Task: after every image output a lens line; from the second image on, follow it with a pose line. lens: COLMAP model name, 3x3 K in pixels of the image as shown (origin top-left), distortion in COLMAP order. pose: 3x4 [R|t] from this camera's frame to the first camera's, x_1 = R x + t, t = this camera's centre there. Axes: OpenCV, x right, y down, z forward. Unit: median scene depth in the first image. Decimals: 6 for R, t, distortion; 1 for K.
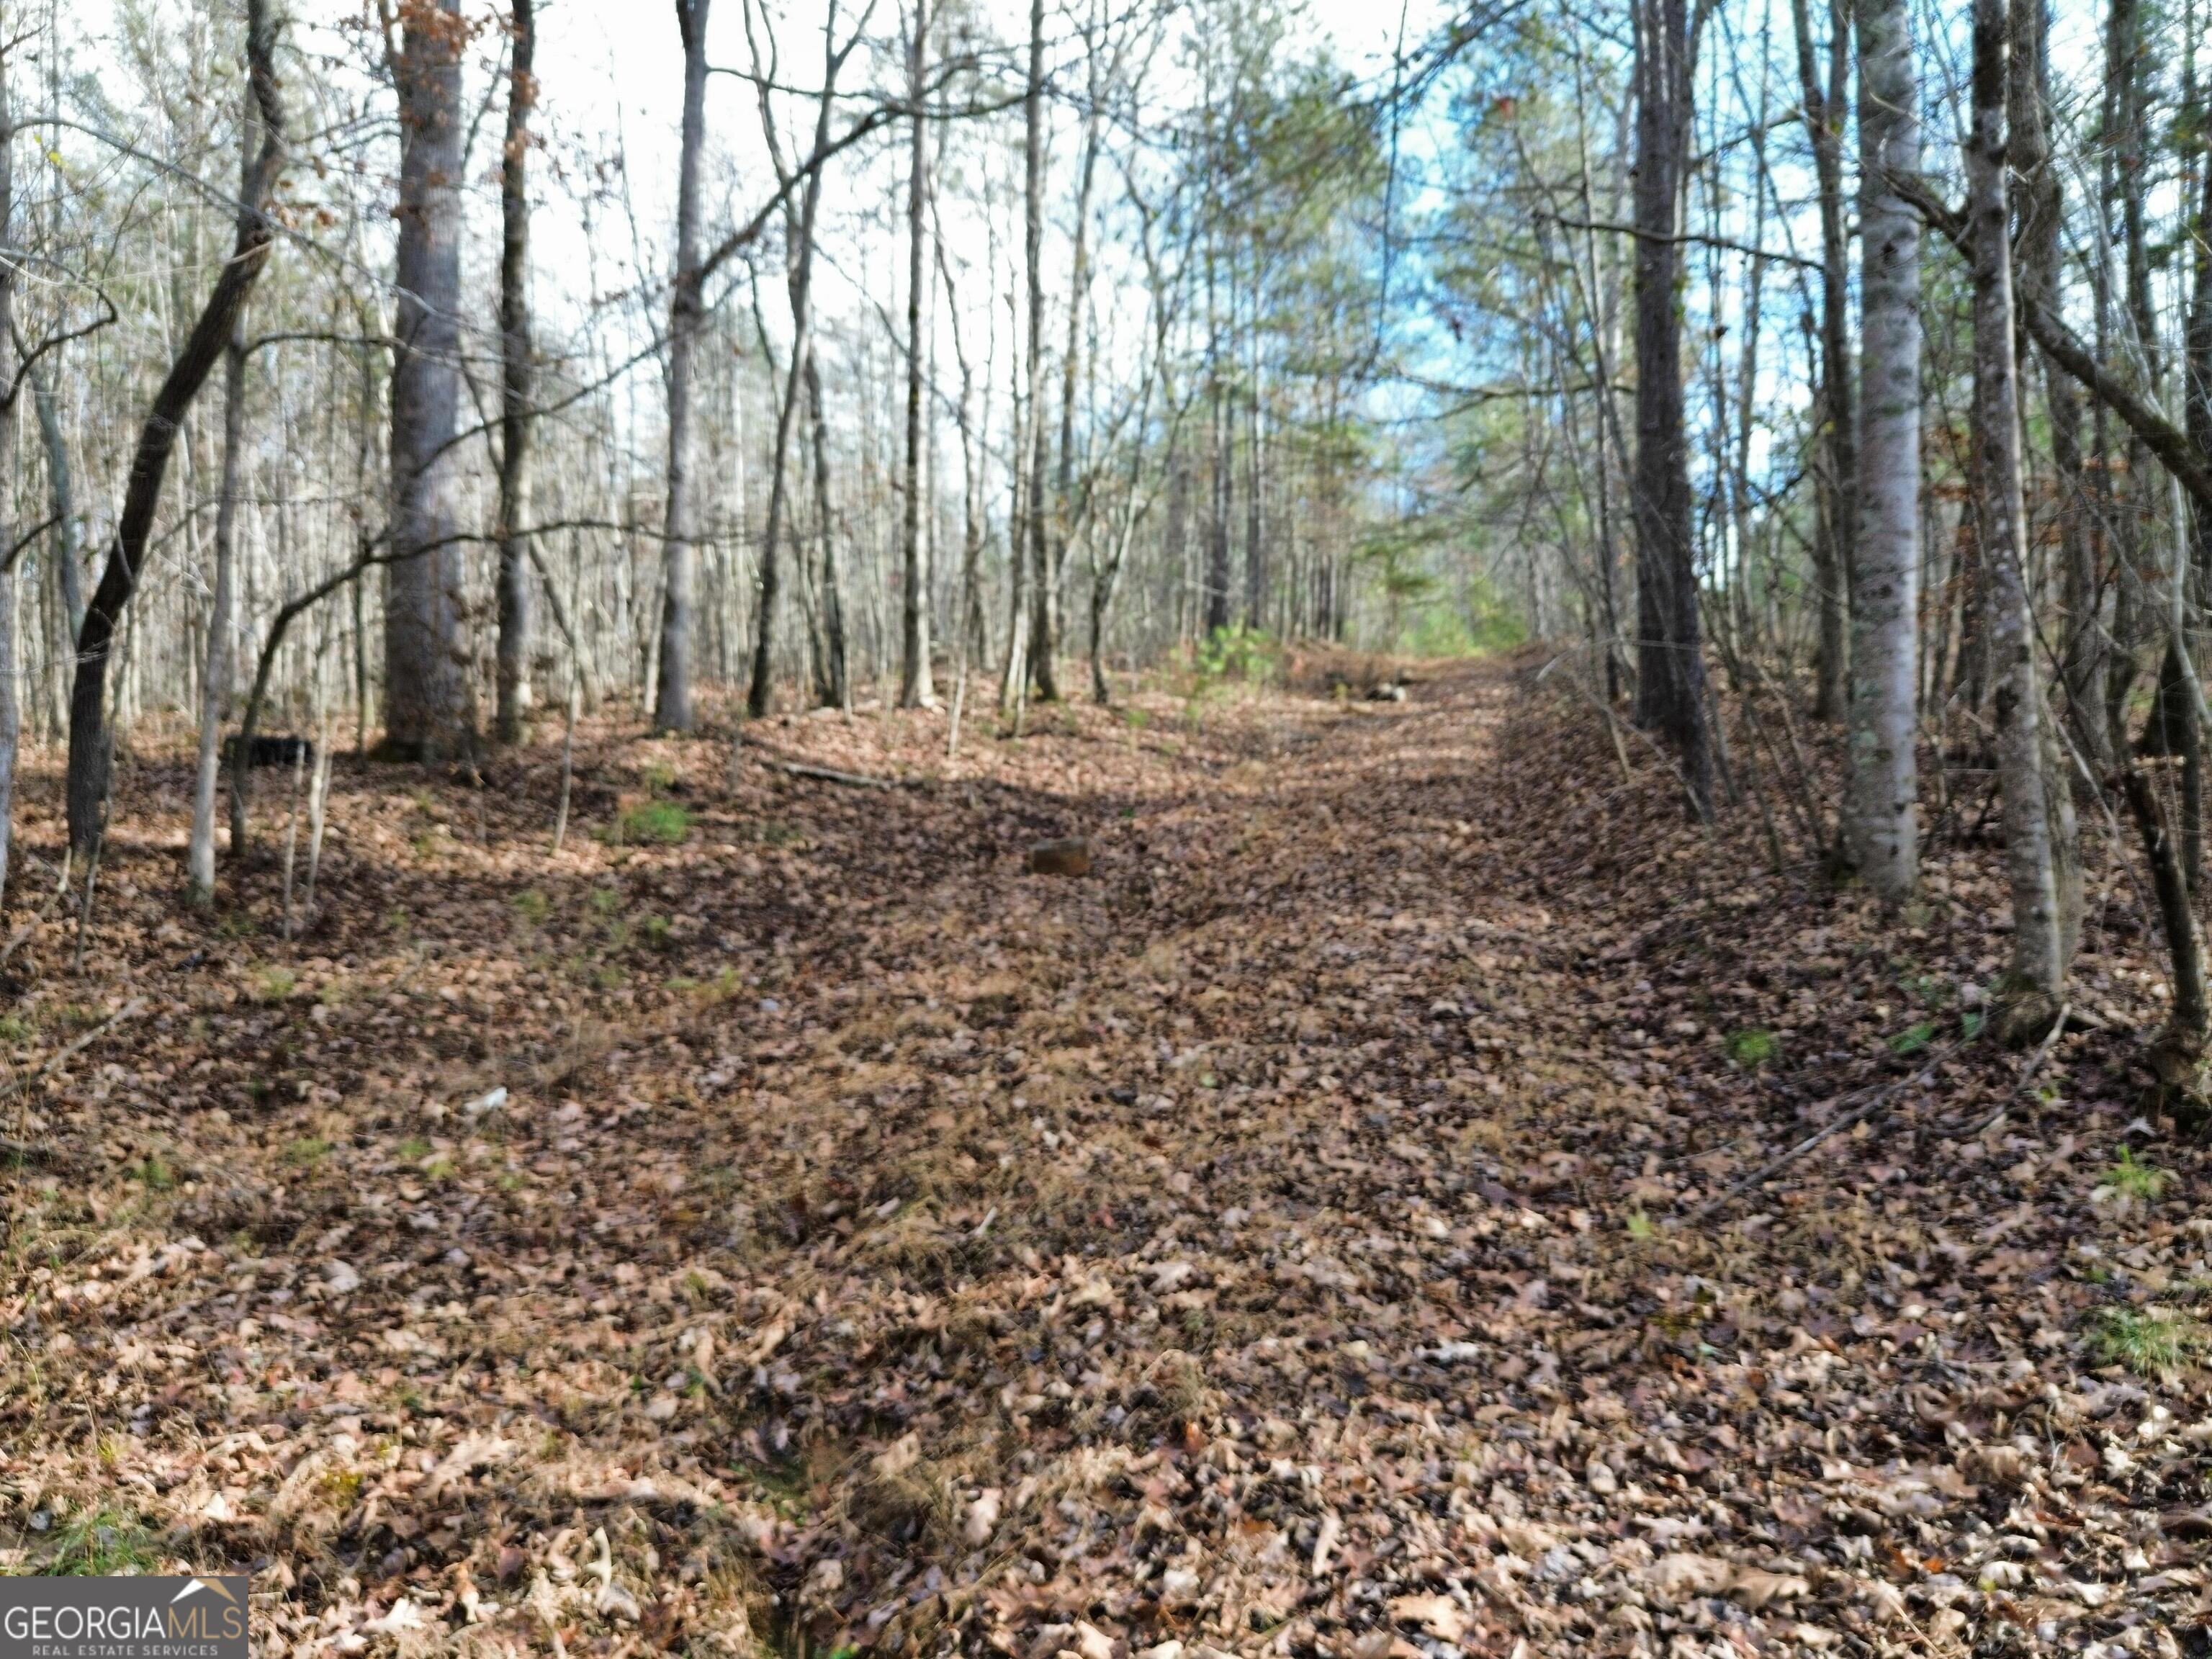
lens RADIAL K [[1513.1, 0, 1105.0], [0, 1513.1, 816.0], [0, 0, 1]] dist [-0.001882, -0.024693]
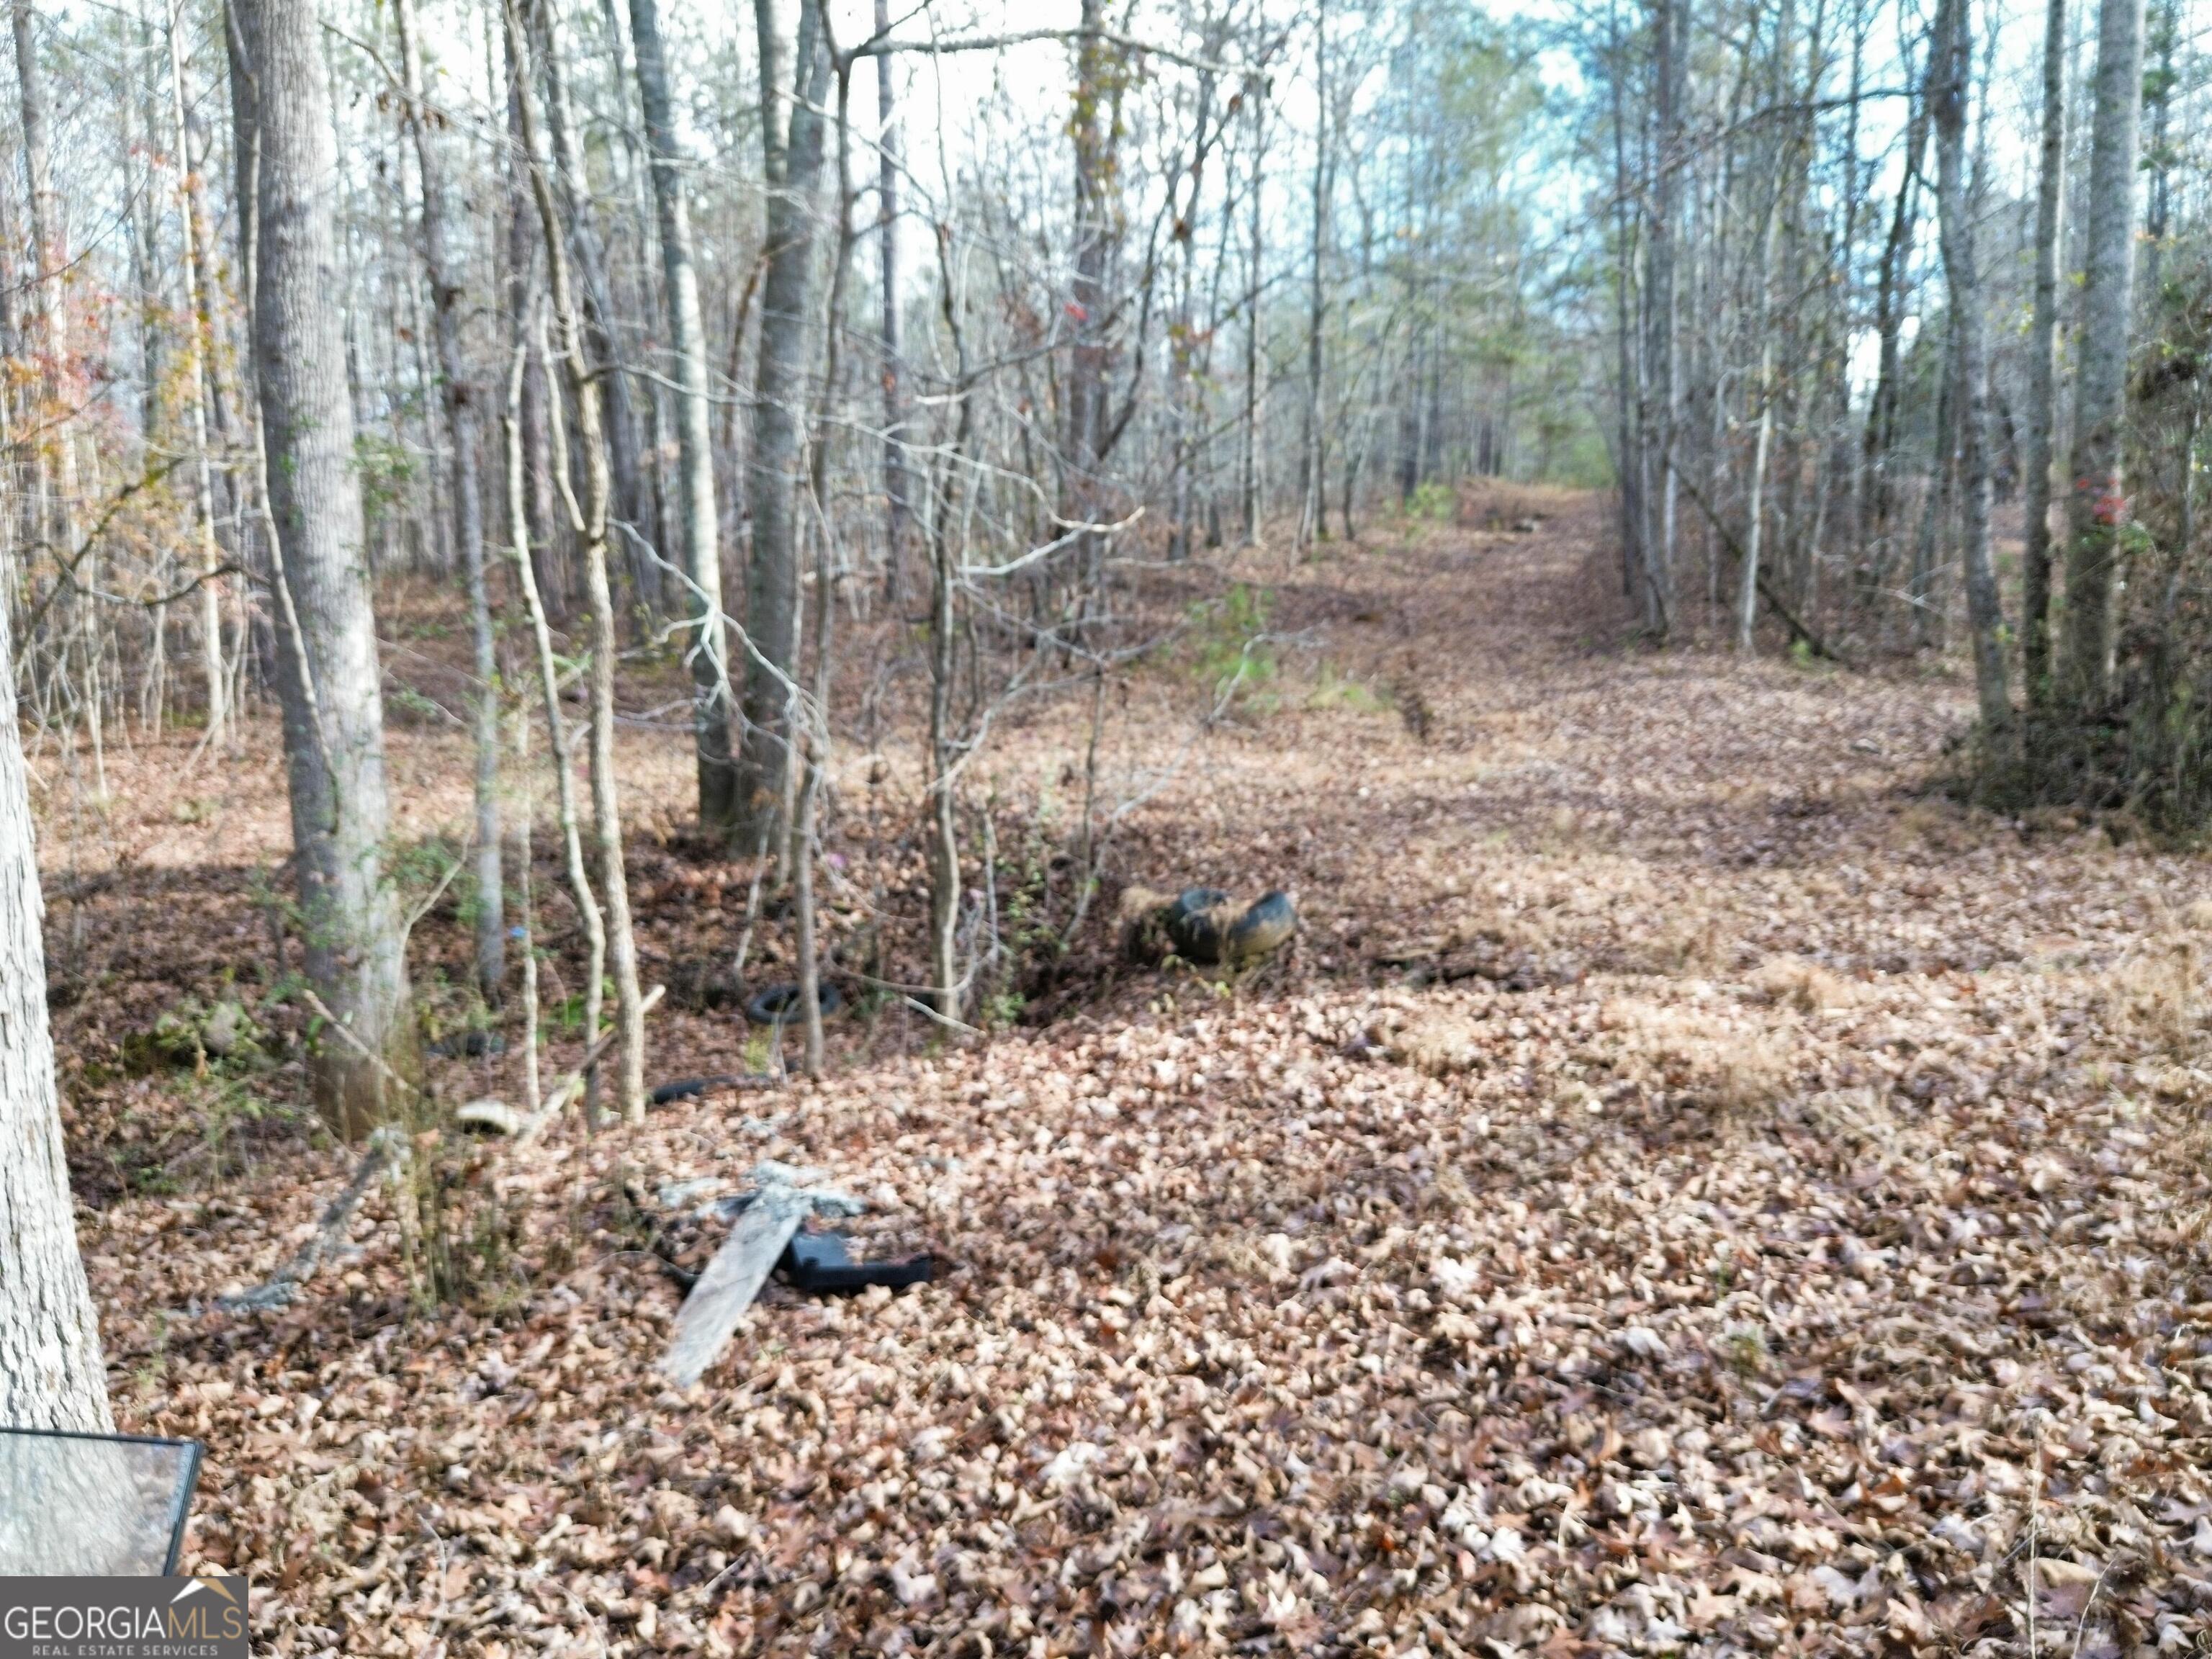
lens RADIAL K [[1513.1, 0, 1100.5], [0, 1513.1, 848.5], [0, 0, 1]] dist [-0.001882, -0.024693]
pose [[0.995170, 0.016266, -0.096810, -0.088388], [-0.001939, 0.989240, 0.146288, 0.017700], [0.098148, -0.145394, 0.984494, -0.592509]]
